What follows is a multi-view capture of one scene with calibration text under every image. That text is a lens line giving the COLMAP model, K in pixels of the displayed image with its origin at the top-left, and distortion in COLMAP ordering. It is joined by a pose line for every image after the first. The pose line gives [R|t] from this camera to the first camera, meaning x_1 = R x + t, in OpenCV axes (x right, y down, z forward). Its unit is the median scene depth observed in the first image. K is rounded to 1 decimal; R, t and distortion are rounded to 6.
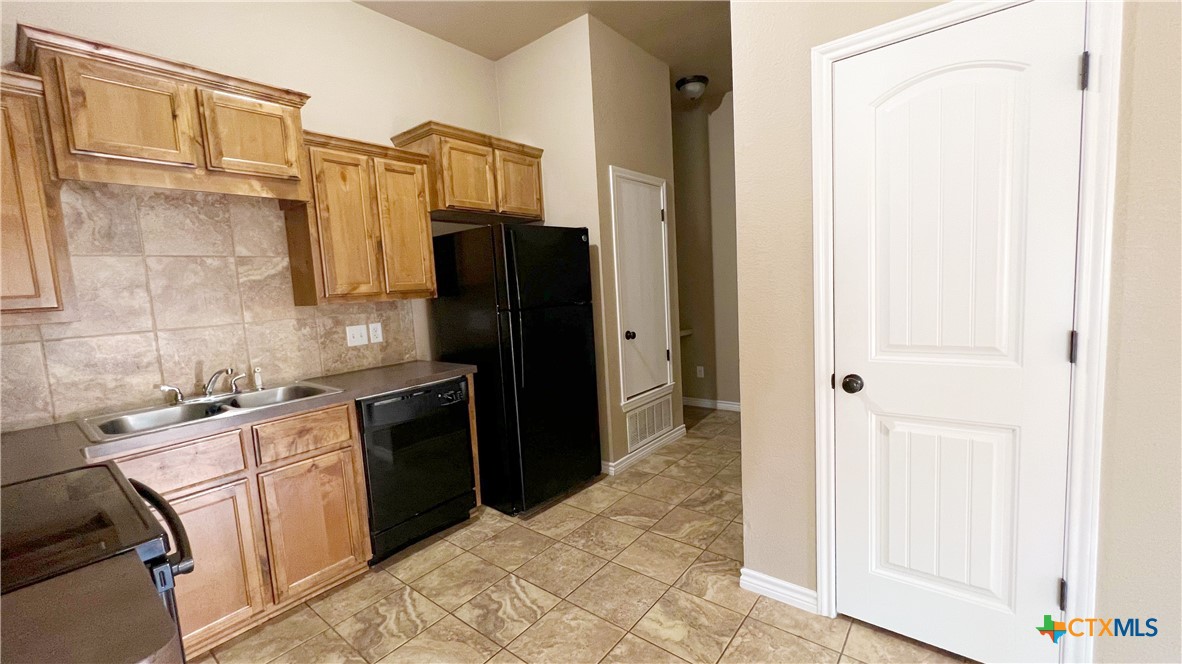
lens RADIAL K [[473.5, 0, 591.0], [0, 473.5, 332.0], [0, 0, 1]] dist [0.001080, 0.000283]
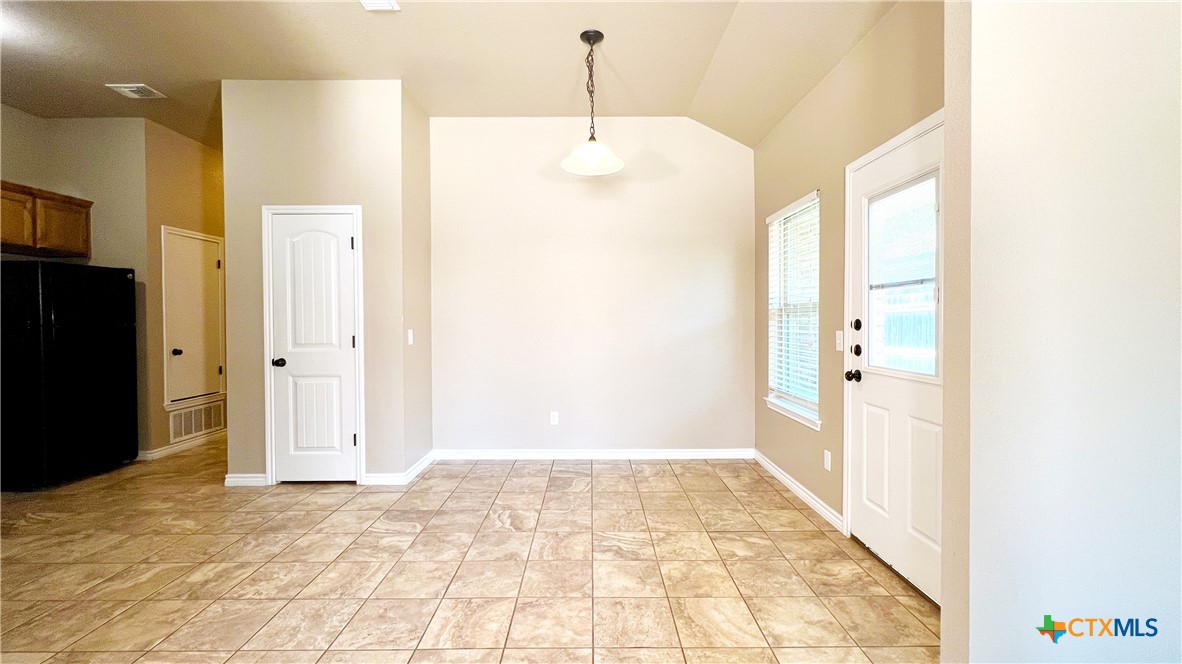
lens RADIAL K [[477.7, 0, 587.4], [0, 477.7, 329.2], [0, 0, 1]] dist [-0.000972, 0.000096]
pose [[0.778166, 0.042660, 0.626609, 0.211317], [0.022041, 0.995221, -0.095127, 0.147892], [-0.627672, 0.087836, 0.773507, -1.167993]]
